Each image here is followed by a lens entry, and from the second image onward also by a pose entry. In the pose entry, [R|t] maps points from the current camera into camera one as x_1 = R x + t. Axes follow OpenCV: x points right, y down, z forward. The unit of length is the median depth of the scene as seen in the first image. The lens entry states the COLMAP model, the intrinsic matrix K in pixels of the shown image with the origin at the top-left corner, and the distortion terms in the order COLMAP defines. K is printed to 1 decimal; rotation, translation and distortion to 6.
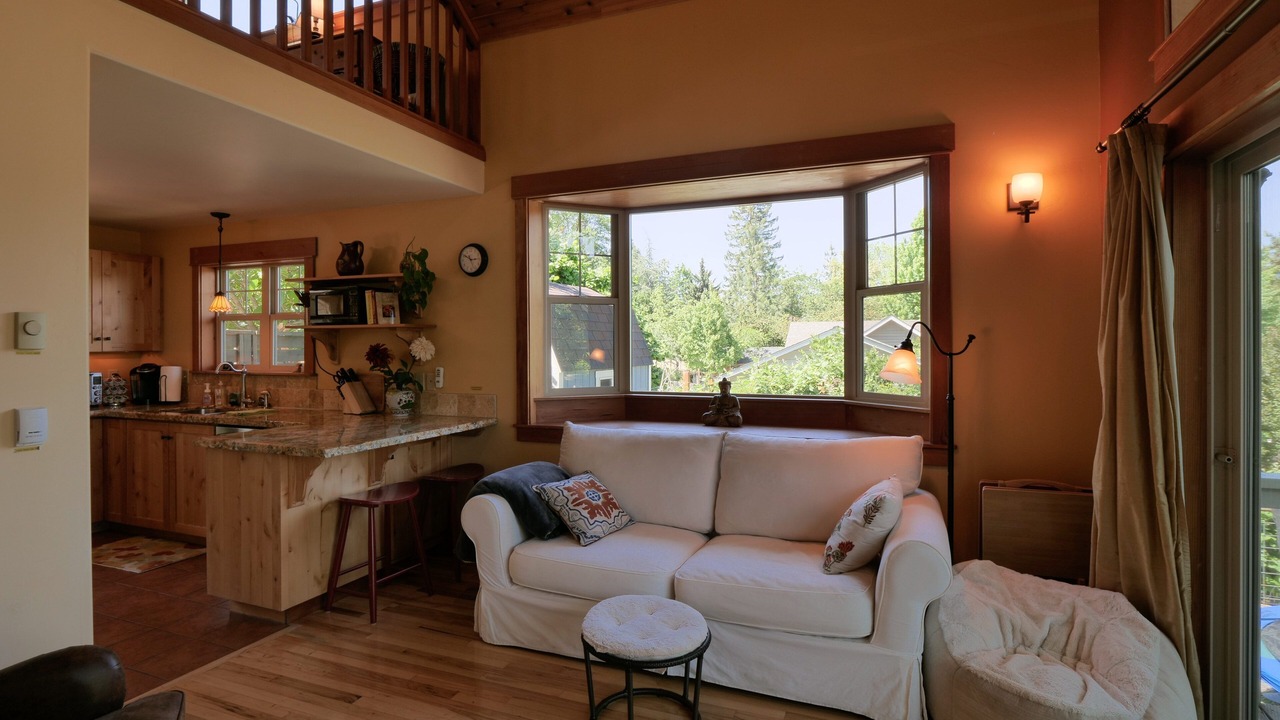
lens RADIAL K [[645.2, 0, 638.2], [0, 645.2, 352.0], [0, 0, 1]] dist [-0.002131, -0.010071]
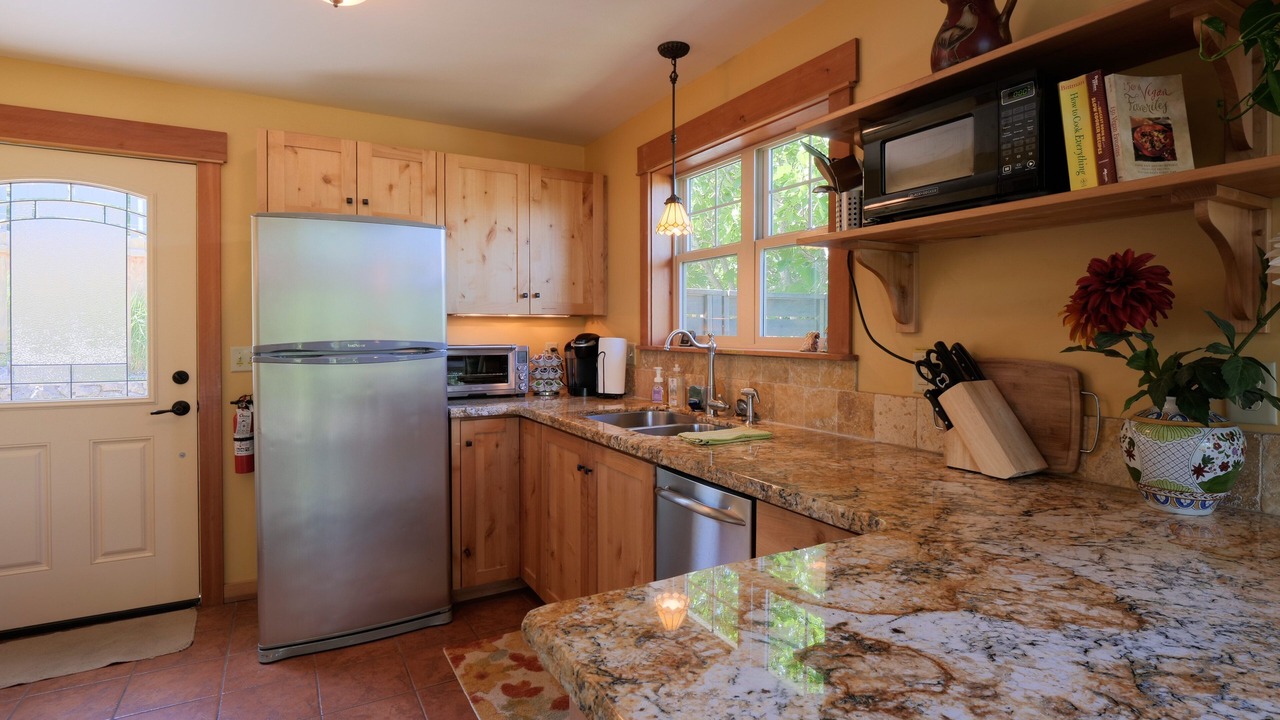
lens RADIAL K [[631.0, 0, 636.2], [0, 631.0, 322.2], [0, 0, 1]] dist [-0.012442, -0.004523]
pose [[0.782391, -0.007472, -0.622743, -0.334306], [-0.005910, 0.999794, -0.019422, 0.019579], [0.622760, 0.018876, 0.782185, 0.549116]]
